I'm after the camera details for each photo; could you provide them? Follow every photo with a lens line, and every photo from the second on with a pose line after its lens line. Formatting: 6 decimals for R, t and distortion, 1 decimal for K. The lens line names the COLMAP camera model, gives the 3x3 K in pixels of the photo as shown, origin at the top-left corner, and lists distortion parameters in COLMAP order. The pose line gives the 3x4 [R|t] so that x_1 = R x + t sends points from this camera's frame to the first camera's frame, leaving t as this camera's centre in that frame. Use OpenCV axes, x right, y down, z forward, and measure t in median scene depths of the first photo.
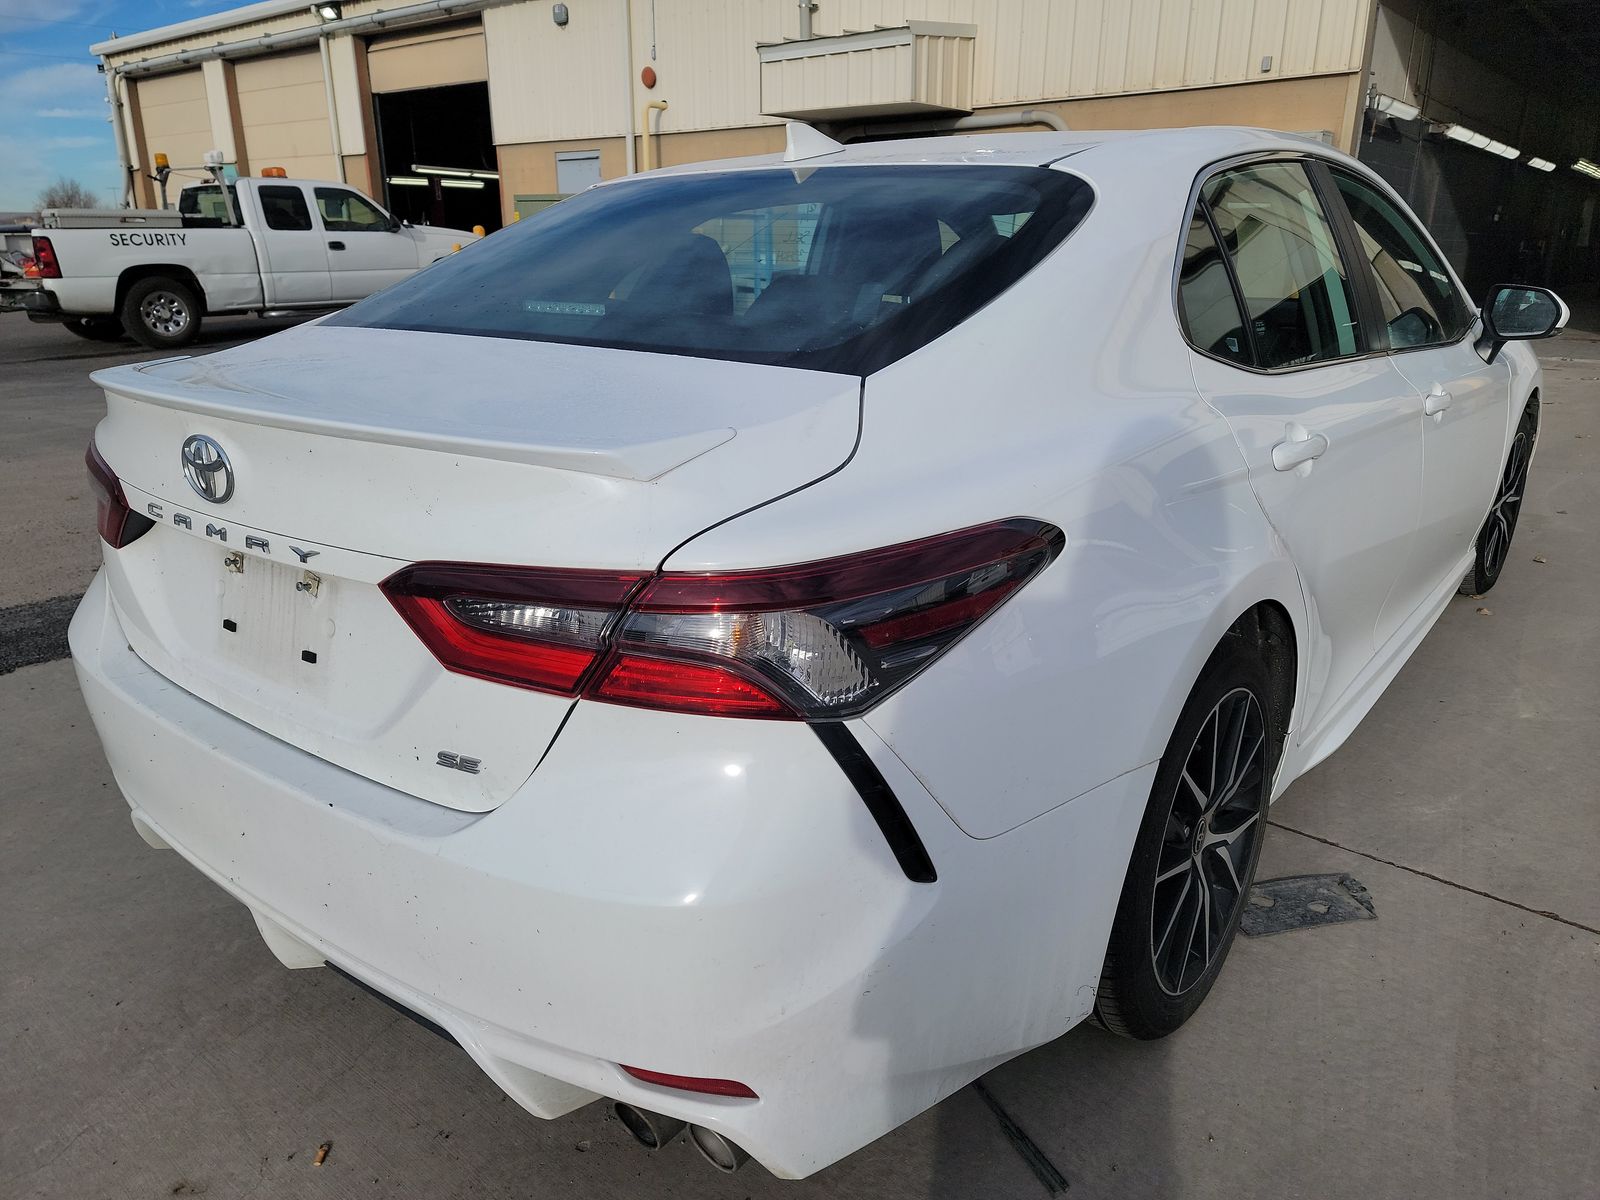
lens RADIAL K [[1119.6, 0, 800.3], [0, 1119.6, 601.7], [0, 0, 1]] dist [0.054150, -0.030679]
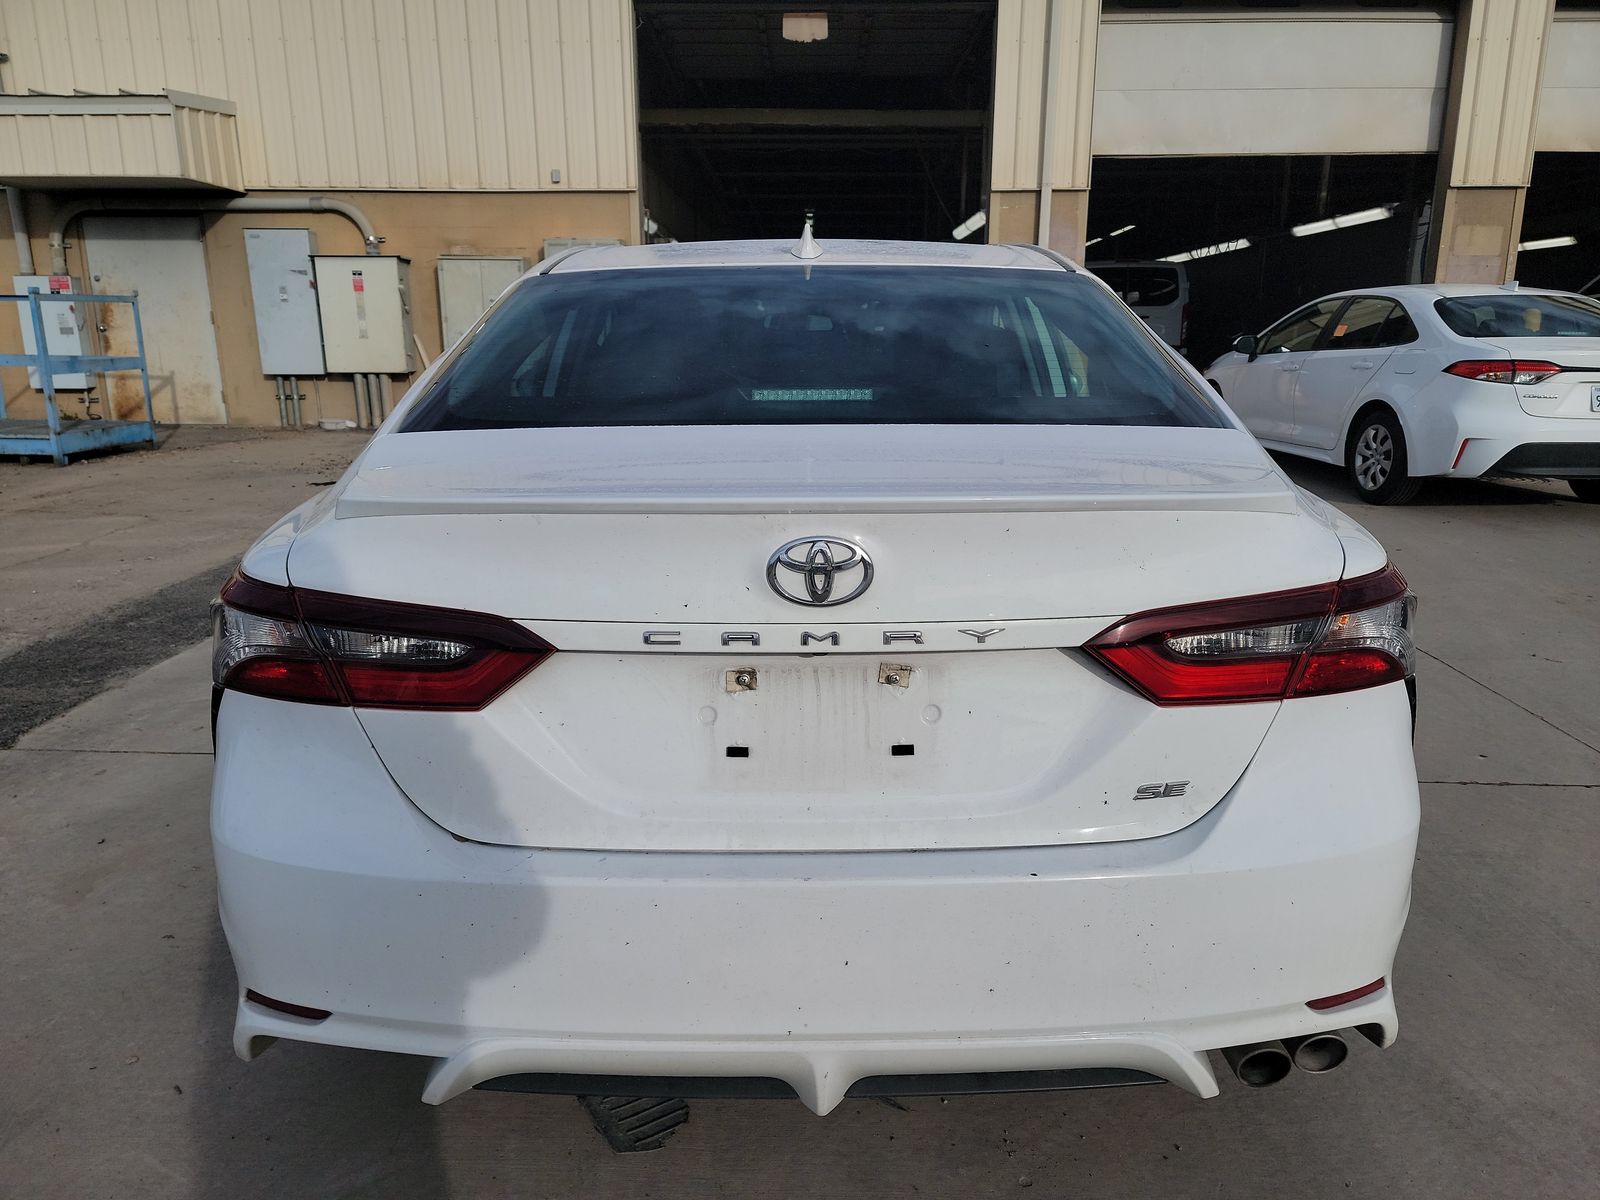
lens RADIAL K [[1119.6, 0, 809.5], [0, 1119.6, 596.4], [0, 0, 1]] dist [0.054150, -0.030679]
pose [[0.780539, -0.144223, 0.608242, -0.111818], [0.190980, 0.981516, -0.012347, -0.008914], [-0.595218, 0.125799, 0.793656, 0.027809]]
